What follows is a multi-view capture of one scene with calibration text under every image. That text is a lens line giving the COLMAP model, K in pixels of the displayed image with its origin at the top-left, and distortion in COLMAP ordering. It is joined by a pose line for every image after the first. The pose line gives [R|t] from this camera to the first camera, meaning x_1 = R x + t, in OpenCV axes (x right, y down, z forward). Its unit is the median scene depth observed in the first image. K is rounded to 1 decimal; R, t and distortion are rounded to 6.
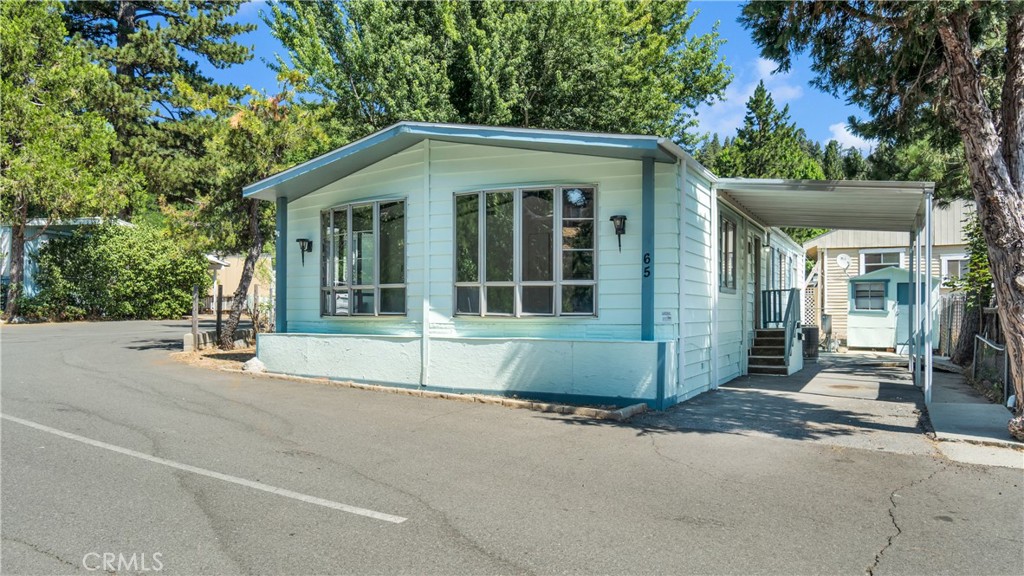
lens RADIAL K [[688.2, 0, 510.0], [0, 688.2, 311.6], [0, 0, 1]] dist [0.002656, 0.001714]
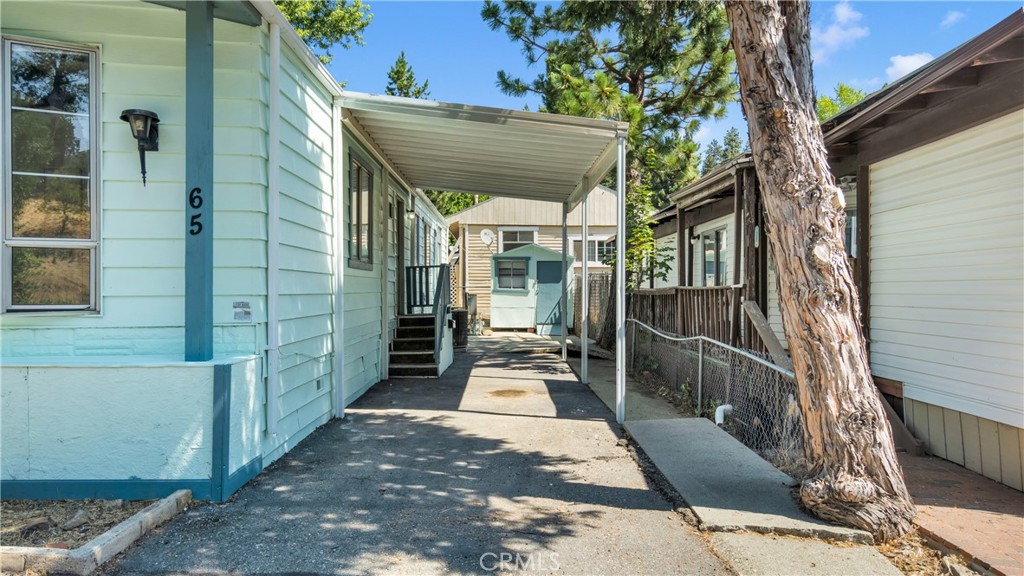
lens RADIAL K [[673.1, 0, 512.0], [0, 673.1, 288.0], [0, 0, 1]] dist [-0.001504, -0.000261]
pose [[0.871569, -0.002083, 0.490269, 0.131517], [0.001791, 0.999998, 0.001066, -0.009148], [-0.490270, -0.000051, 0.871571, 0.376451]]
